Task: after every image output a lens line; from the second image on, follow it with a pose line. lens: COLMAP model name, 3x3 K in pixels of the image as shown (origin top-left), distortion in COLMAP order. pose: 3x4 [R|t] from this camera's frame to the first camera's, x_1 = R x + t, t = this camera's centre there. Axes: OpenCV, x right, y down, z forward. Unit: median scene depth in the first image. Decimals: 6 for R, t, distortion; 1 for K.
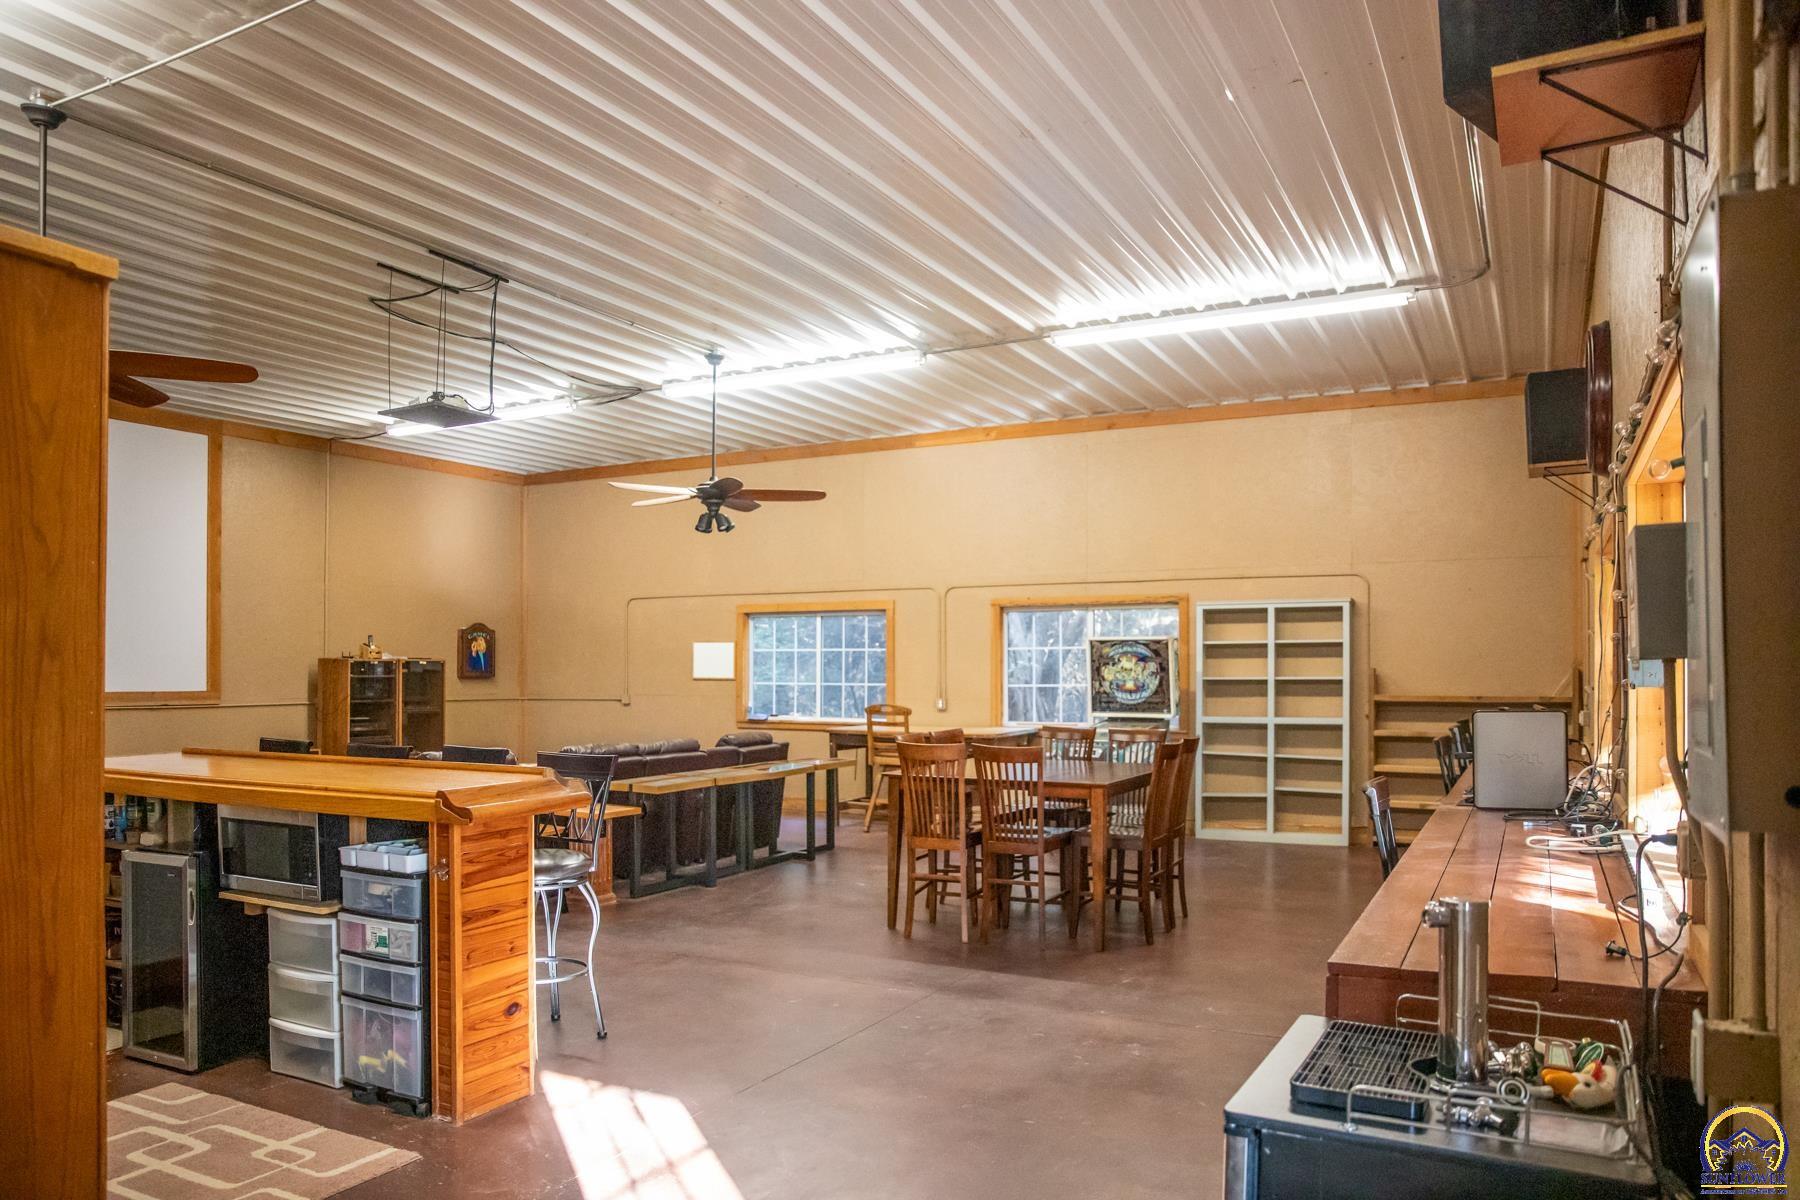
lens RADIAL K [[1373.4, 0, 900.0], [0, 1373.4, 600.0], [0, 0, 1]] dist [-0.136589, 0.133719]
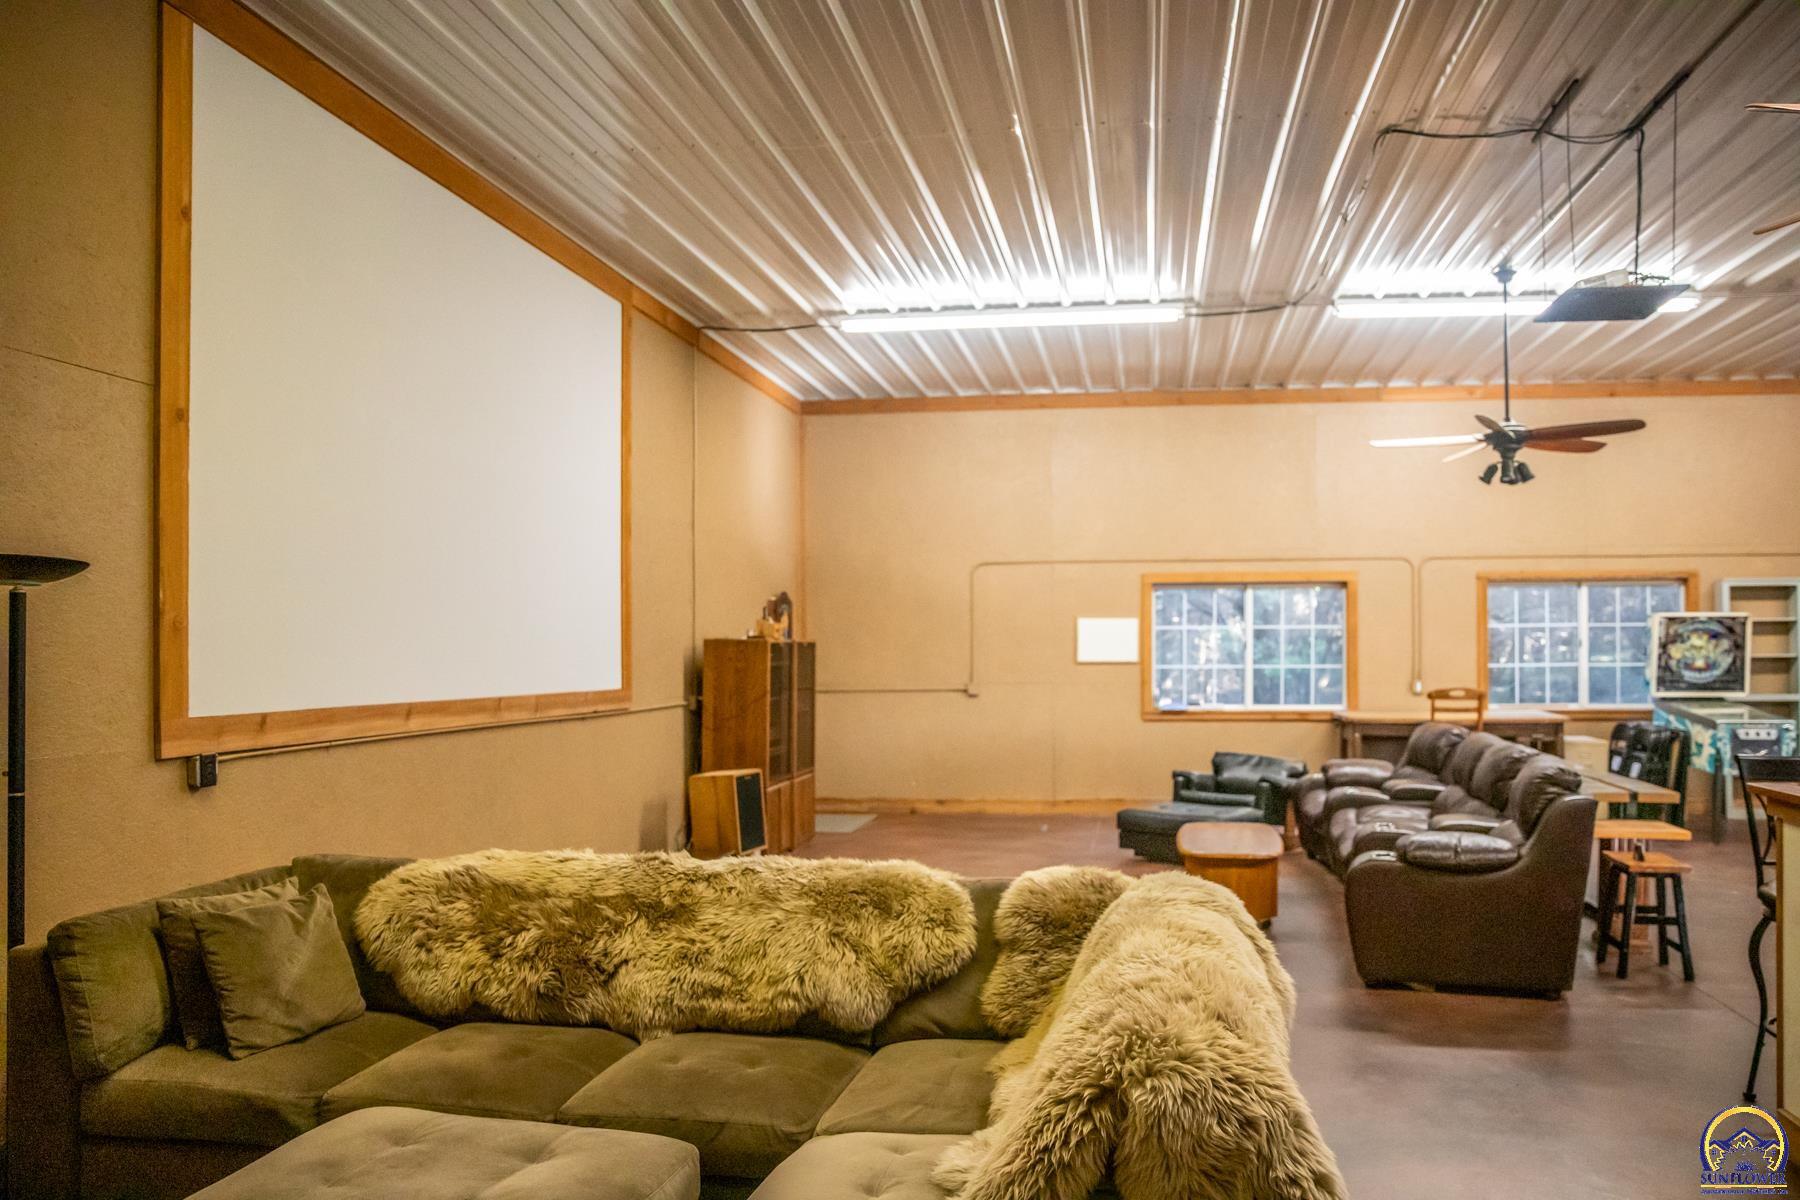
lens RADIAL K [[1256.9, 0, 924.2], [0, 1256.9, 582.3], [0, 0, 1]] dist [-0.124595, 0.093100]
pose [[0.917564, 0.018447, 0.397159, -0.617192], [-0.017414, 0.999829, -0.006206, 0.018094], [-0.397206, -0.001221, 0.917729, 0.392494]]
